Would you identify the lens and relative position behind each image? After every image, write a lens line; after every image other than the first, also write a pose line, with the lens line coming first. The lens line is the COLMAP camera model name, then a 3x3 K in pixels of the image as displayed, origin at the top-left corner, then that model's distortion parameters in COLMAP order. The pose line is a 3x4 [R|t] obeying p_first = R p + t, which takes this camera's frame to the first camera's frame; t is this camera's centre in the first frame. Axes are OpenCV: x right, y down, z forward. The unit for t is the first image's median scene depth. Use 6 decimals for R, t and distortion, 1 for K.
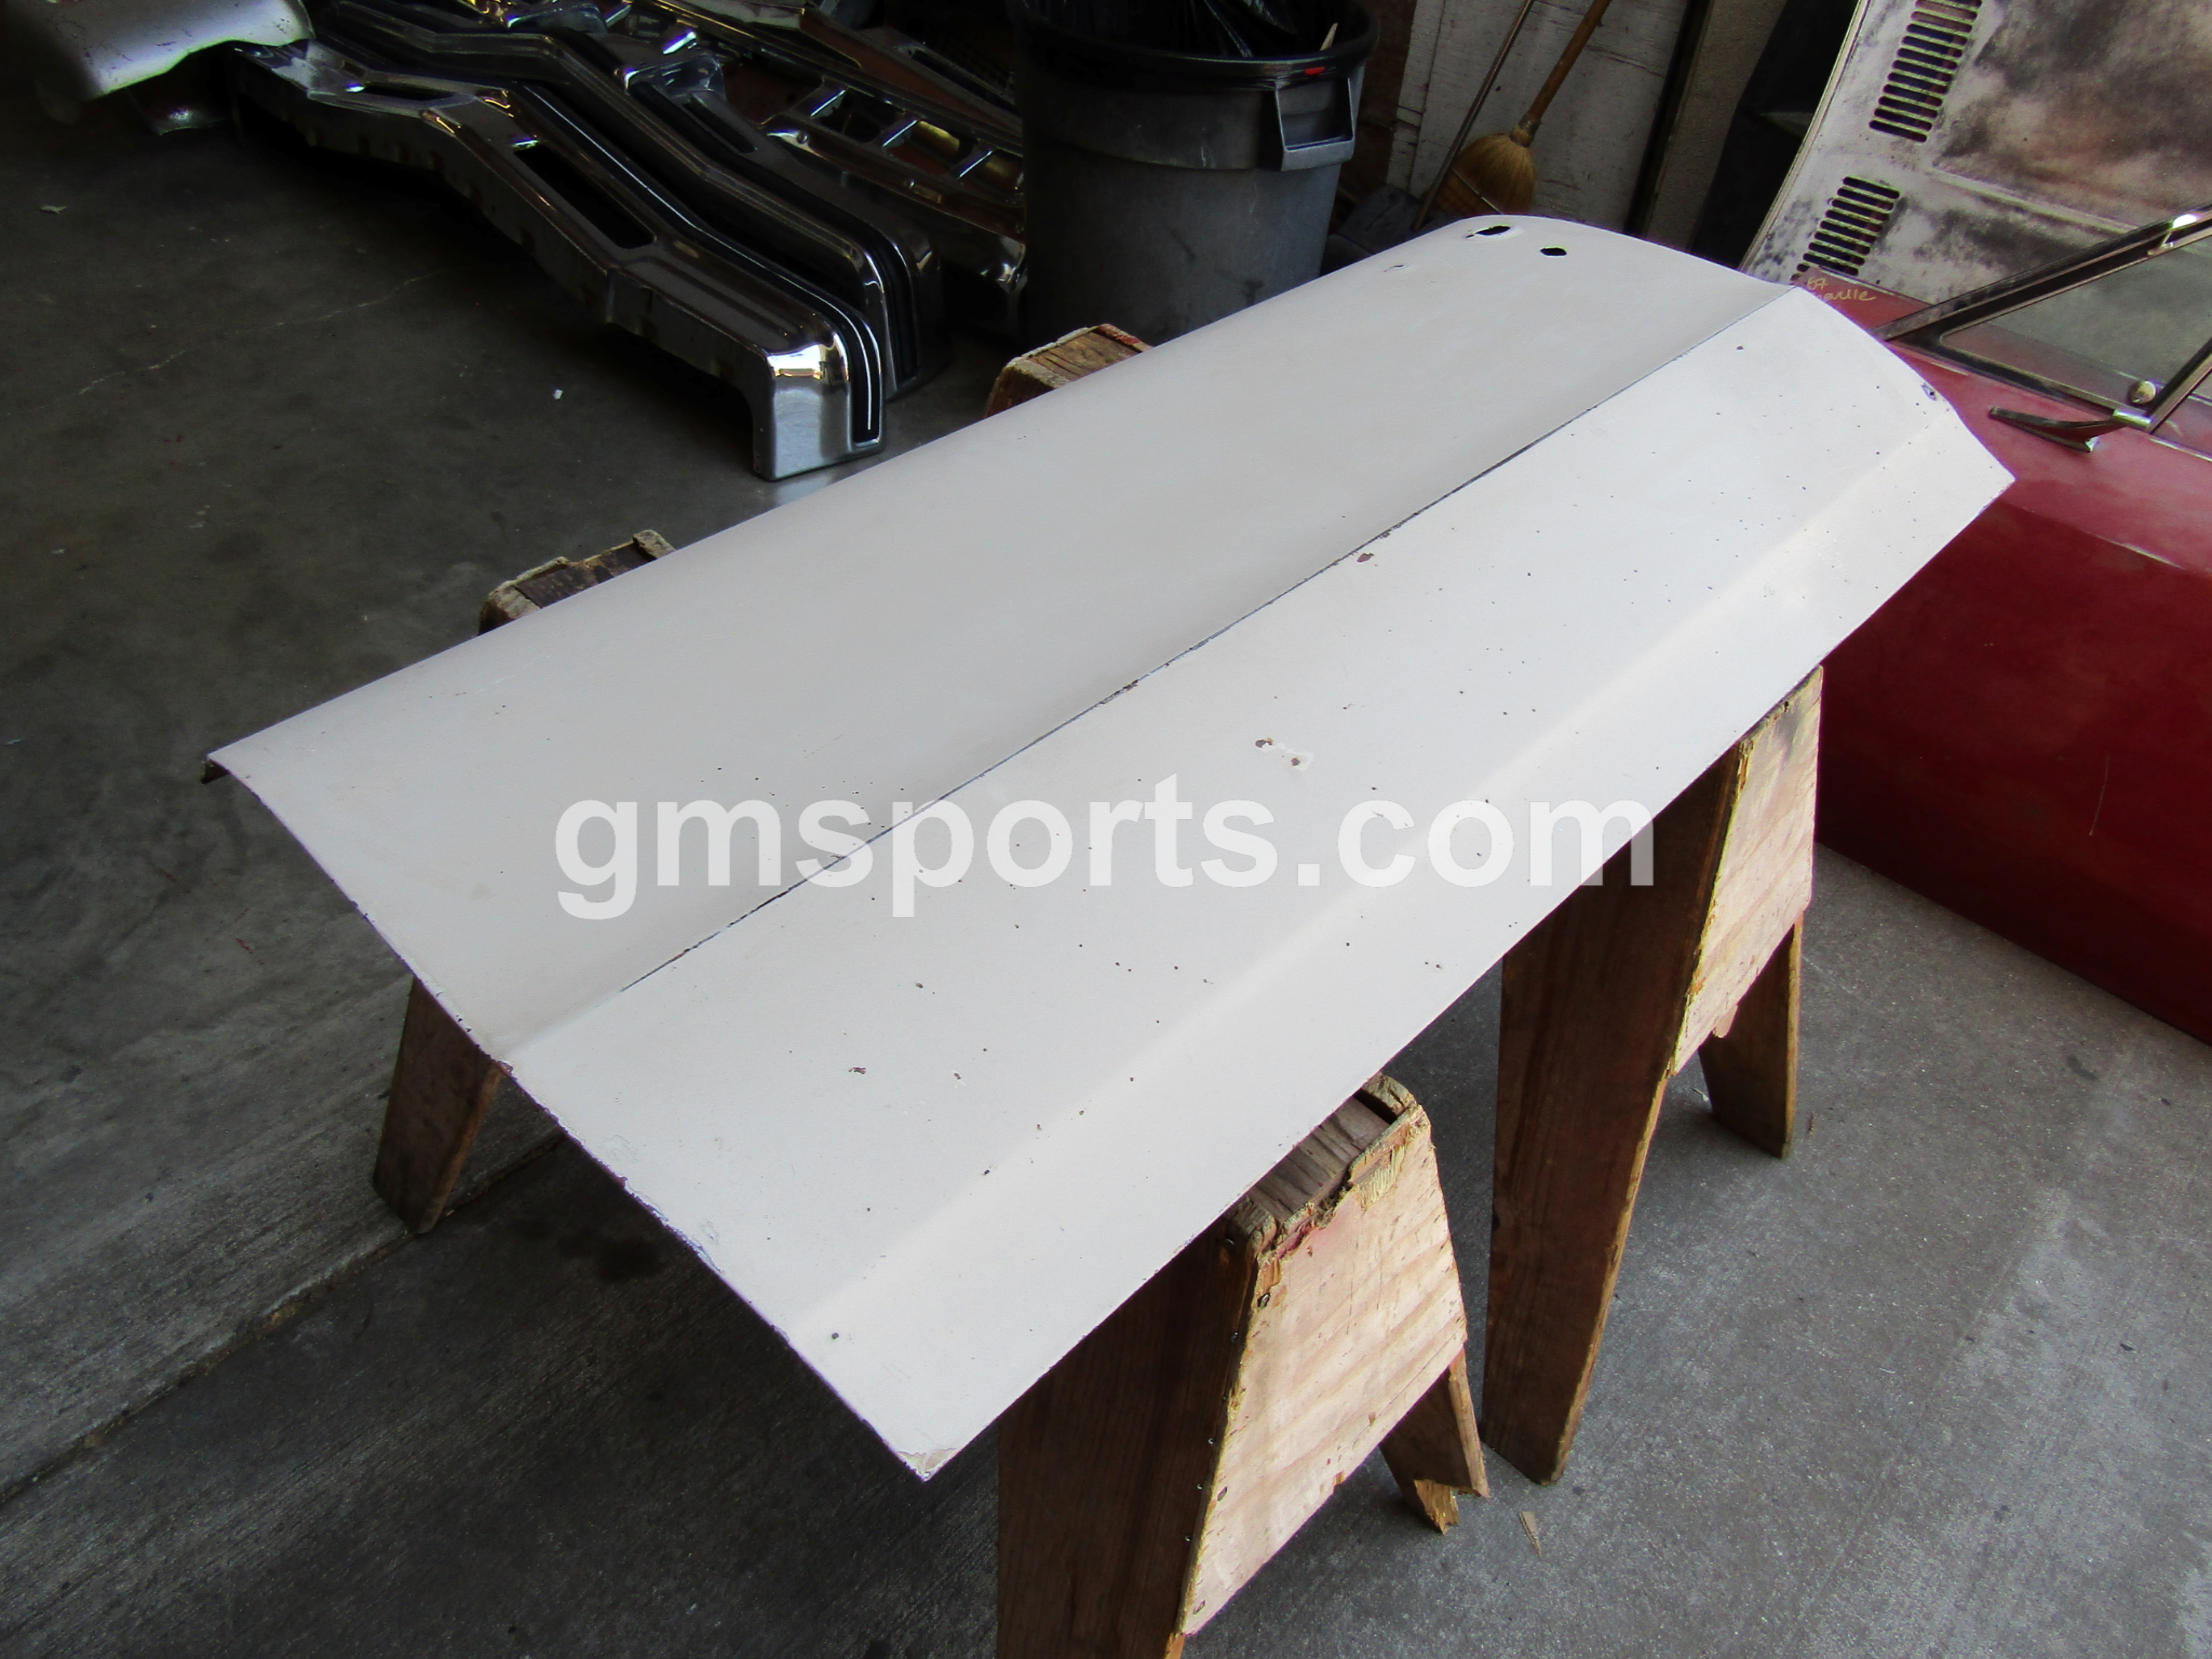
lens RADIAL K [[1568.6, 0, 1101.4], [0, 1568.6, 842.7], [0, 0, 1]] dist [-0.008650, 0.001649]
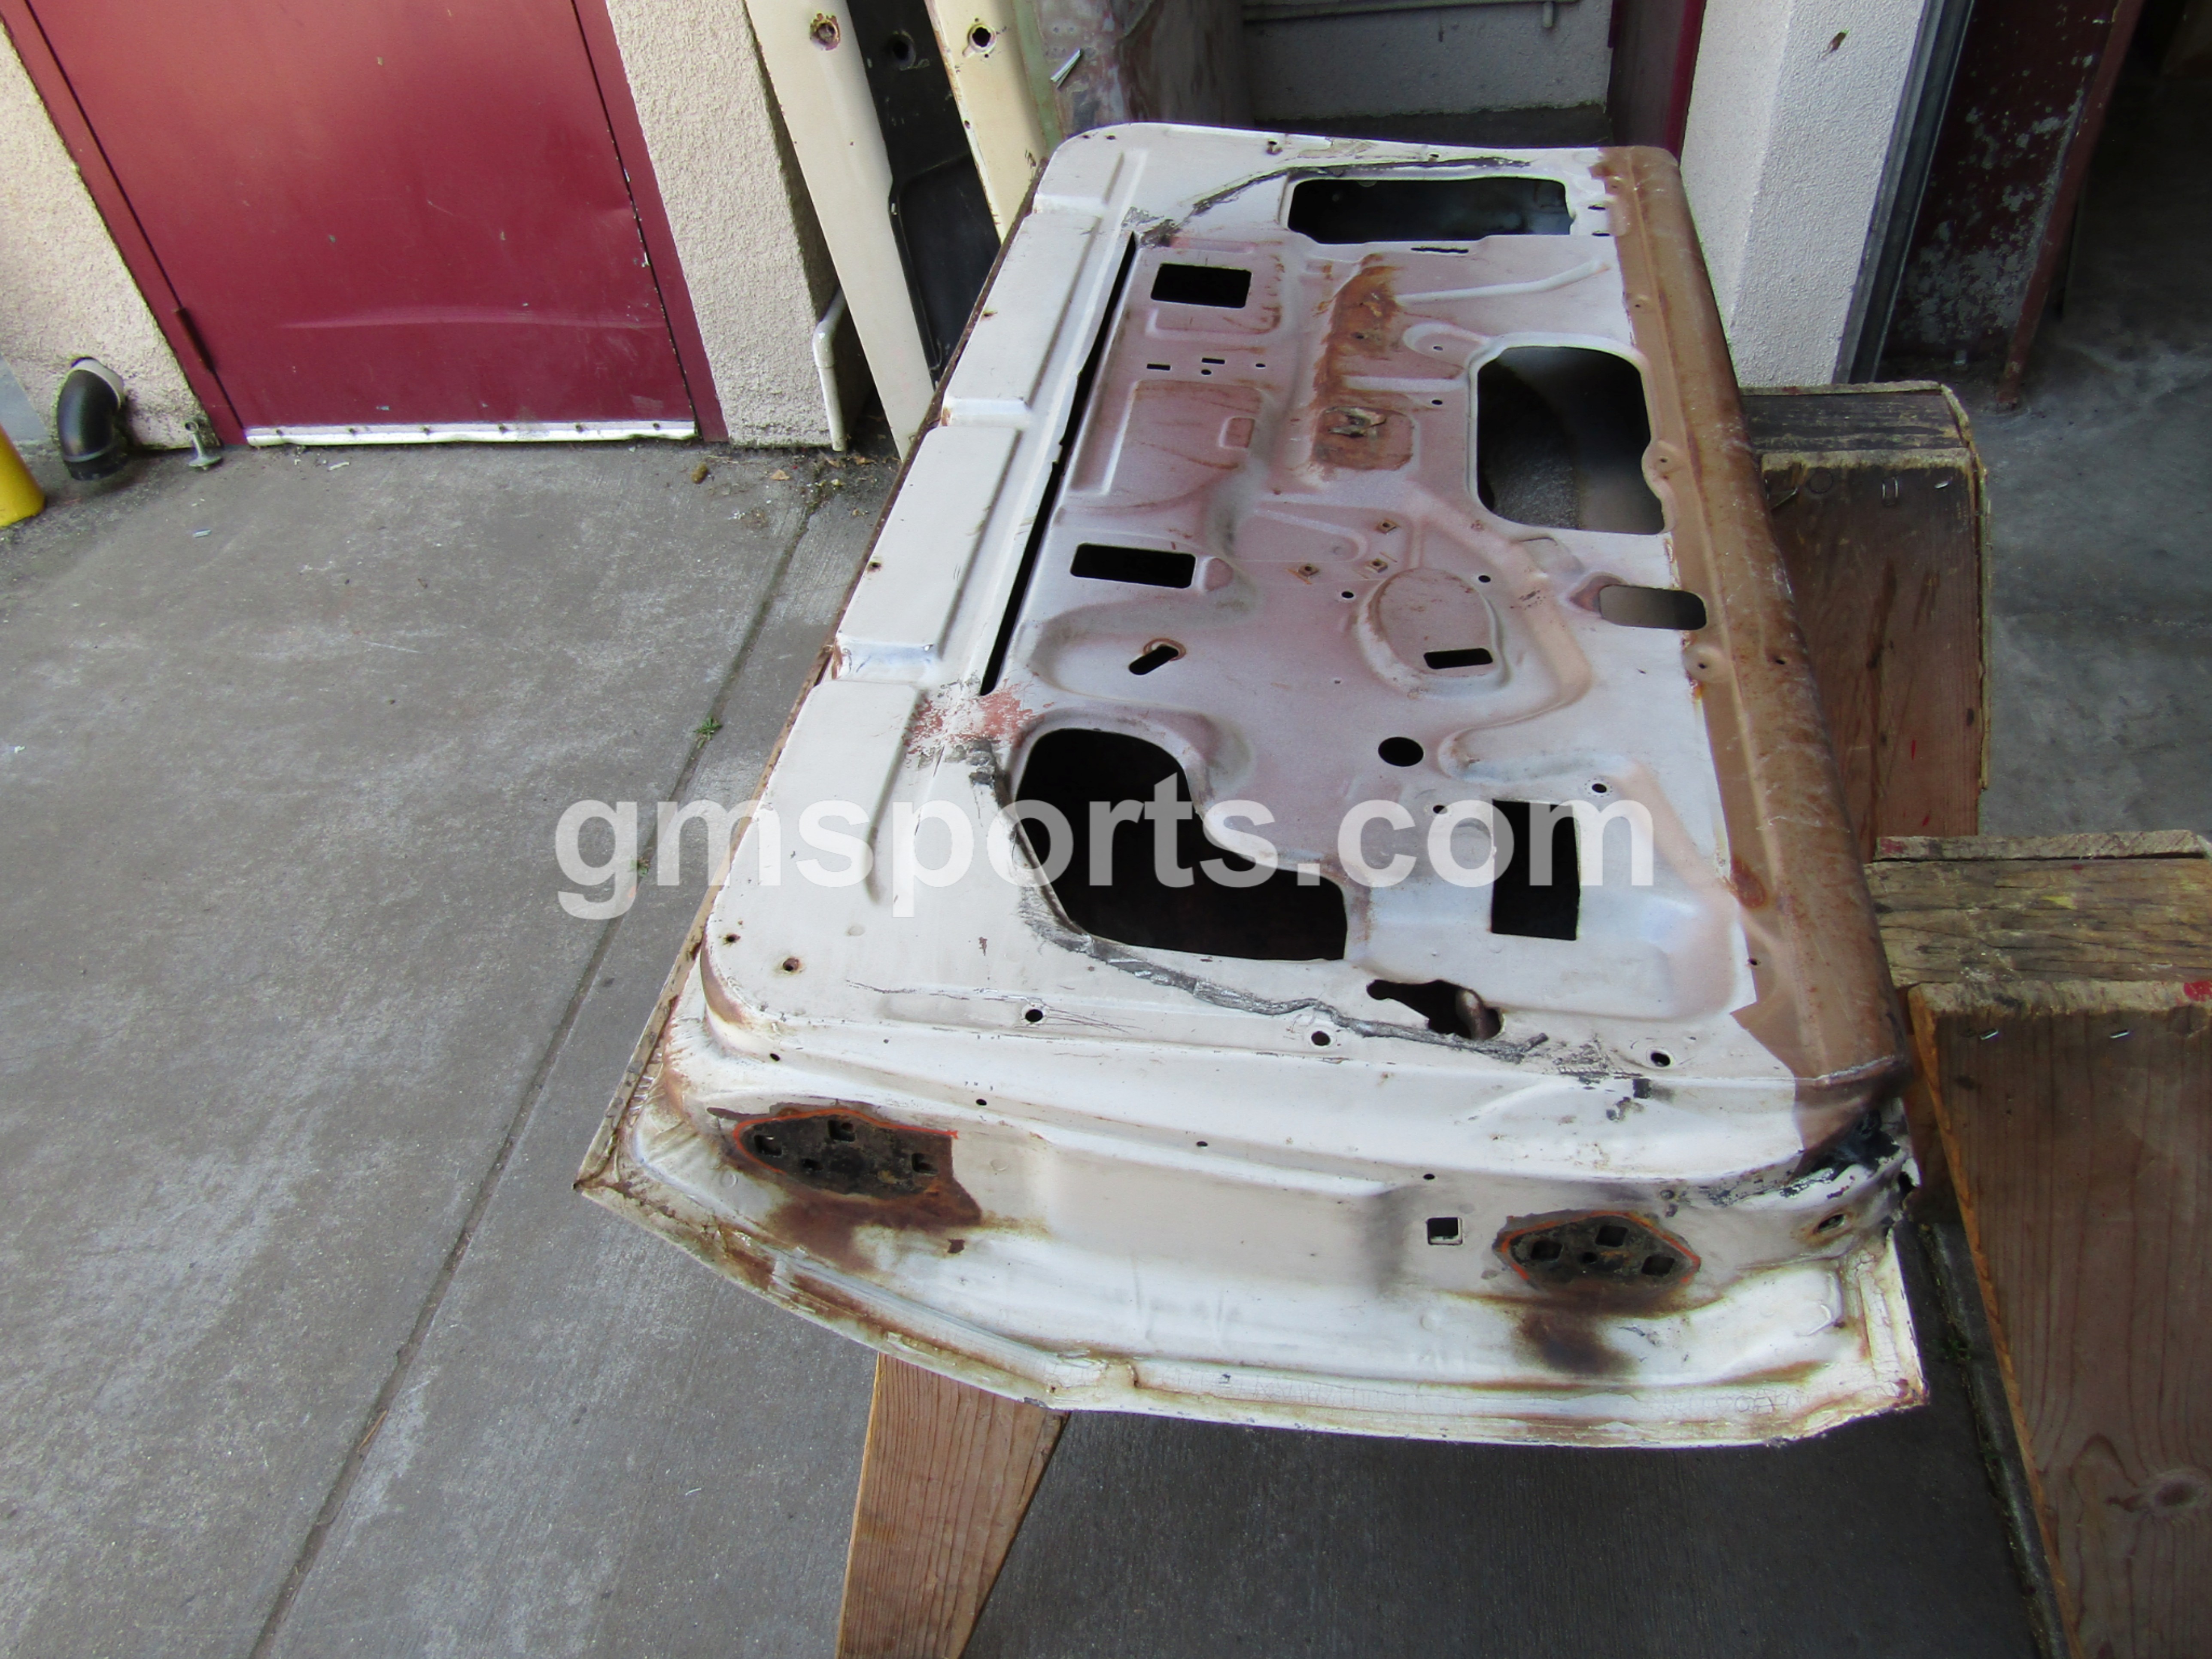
lens RADIAL K [[1568.6, 0, 1099.0], [0, 1568.6, 841.6], [0, 0, 1]] dist [-0.008650, 0.001649]
pose [[-0.820973, 0.394468, -0.412793, 0.477023], [-0.365417, 0.192515, 0.910719, -0.596372], [0.438718, 0.898517, -0.013904, 0.686592]]
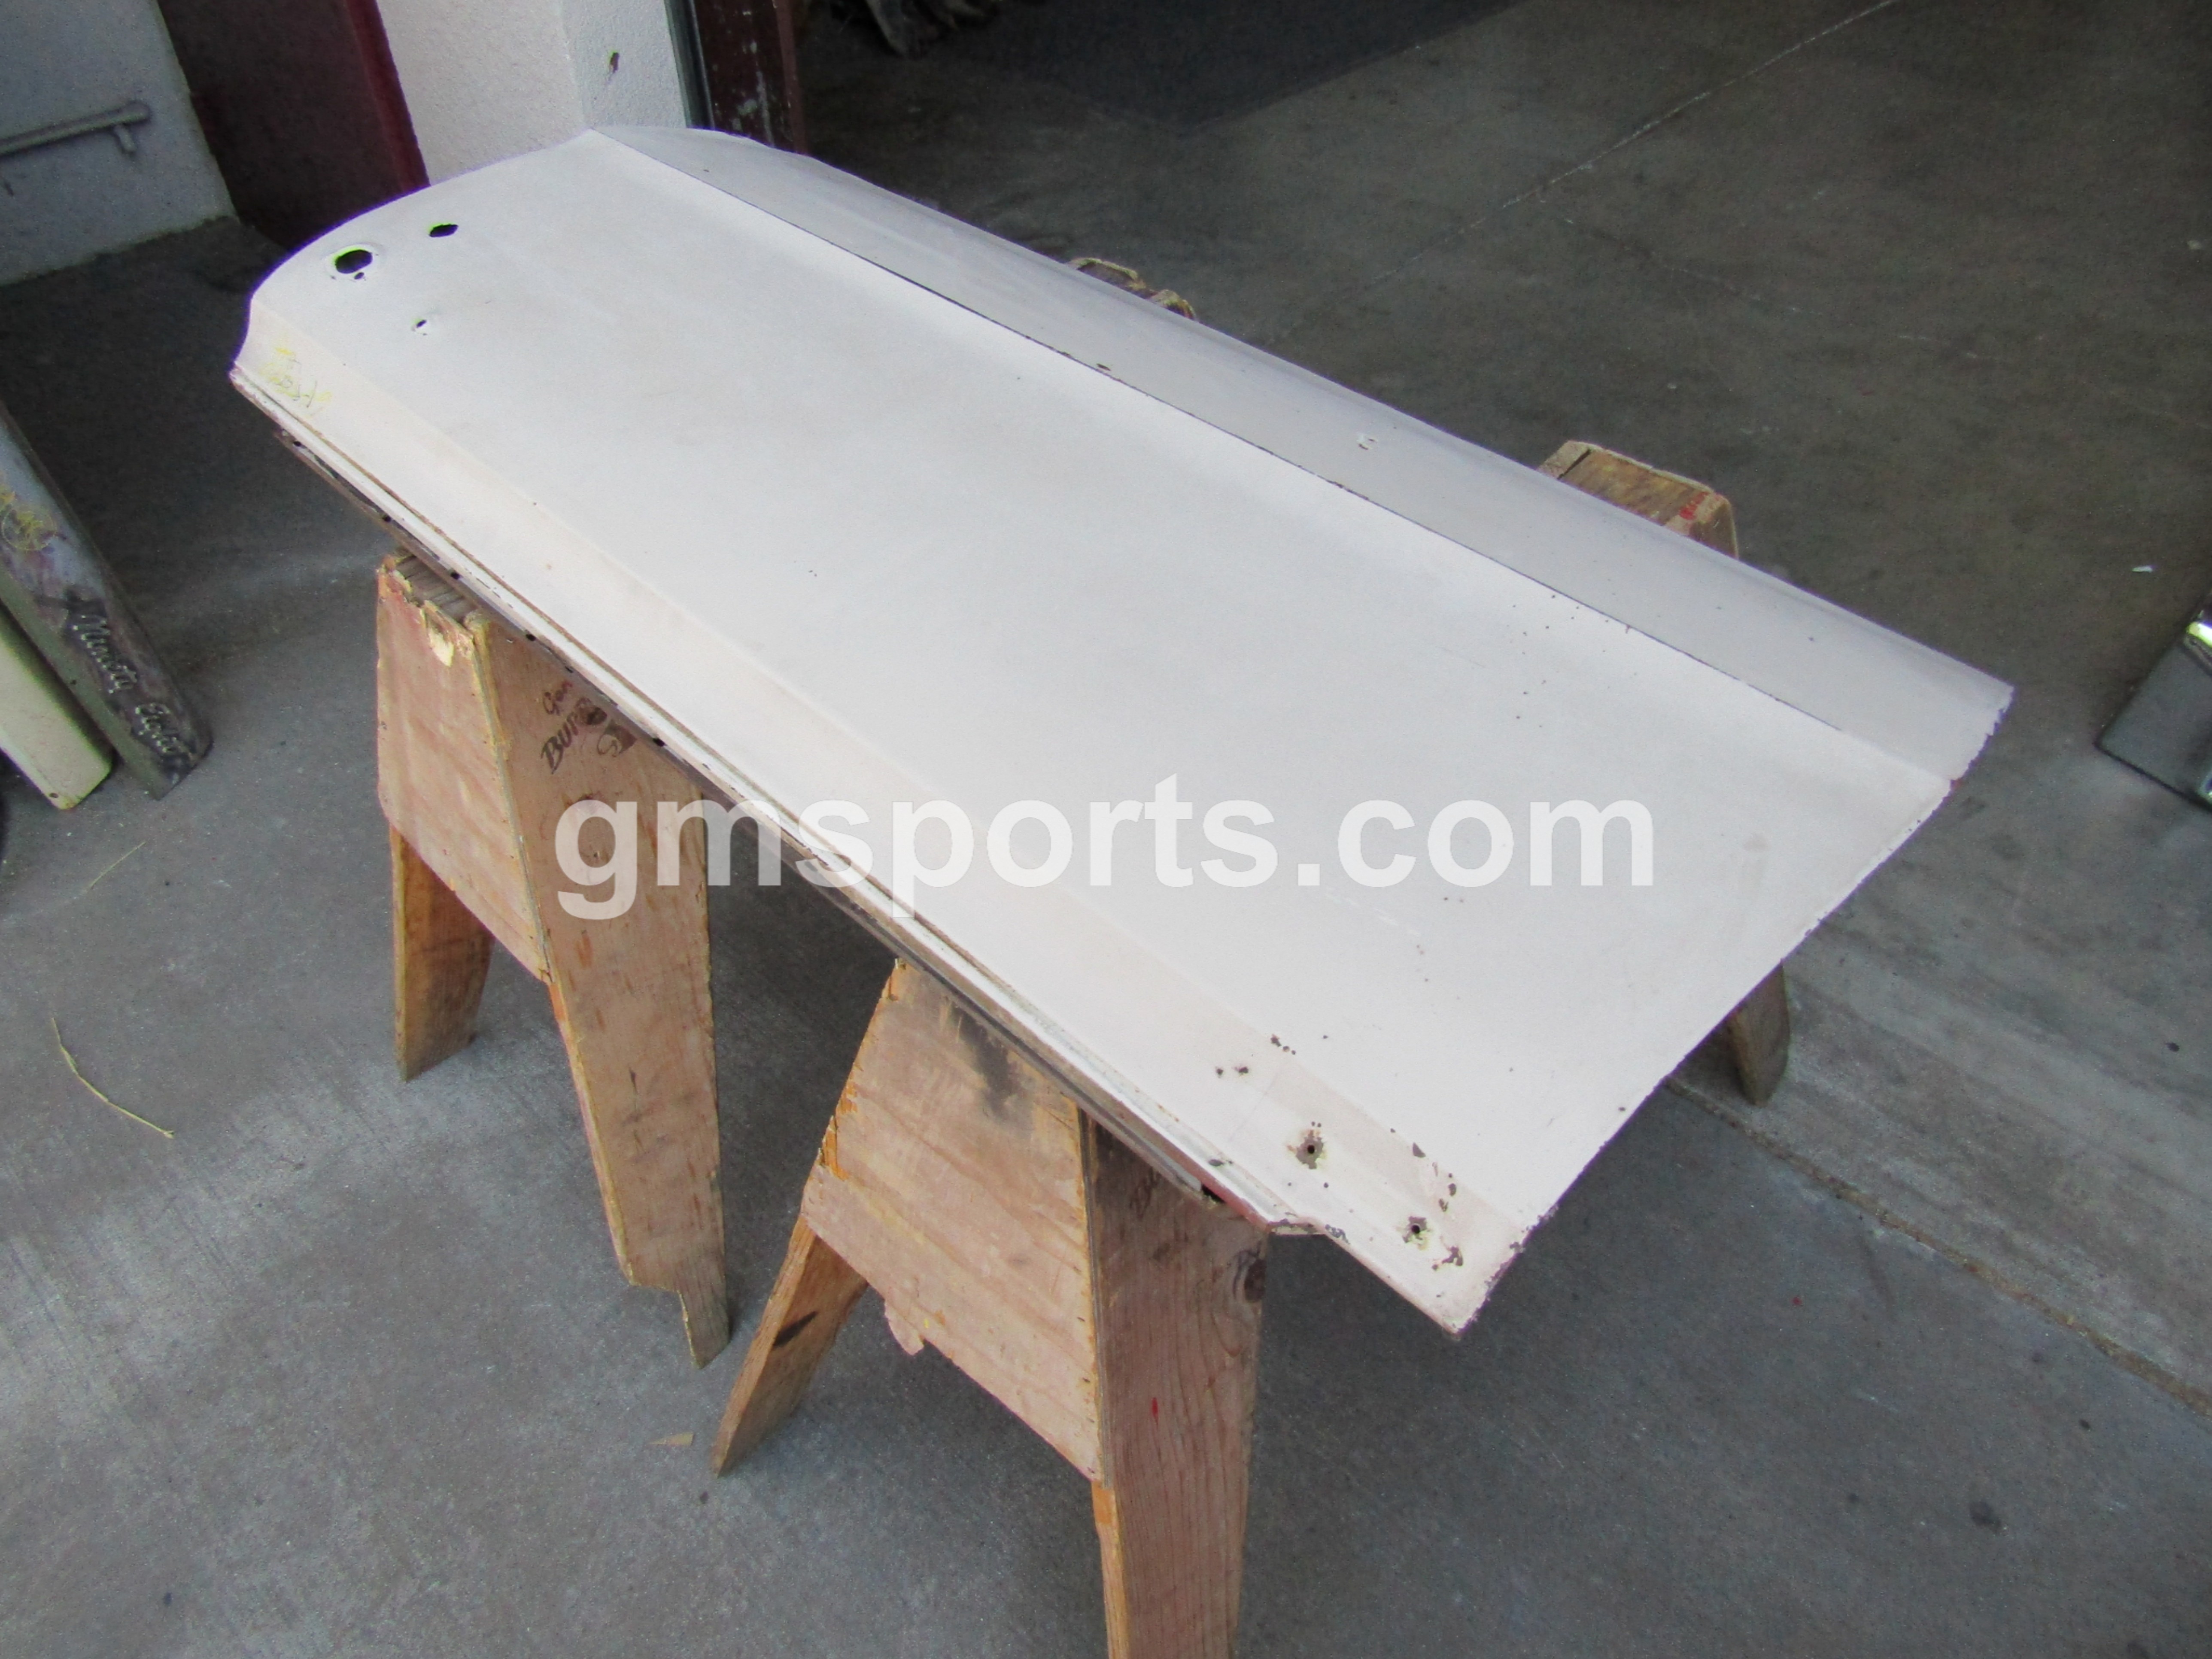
lens RADIAL K [[1568.6, 0, 1102.8], [0, 1568.6, 833.6], [0, 0, 1]] dist [-0.008650, 0.001649]
pose [[-0.020343, 0.632472, -0.774316, 0.645535], [-0.675494, 0.562278, 0.477023, -0.356110], [0.737085, 0.532750, 0.415792, 0.469132]]
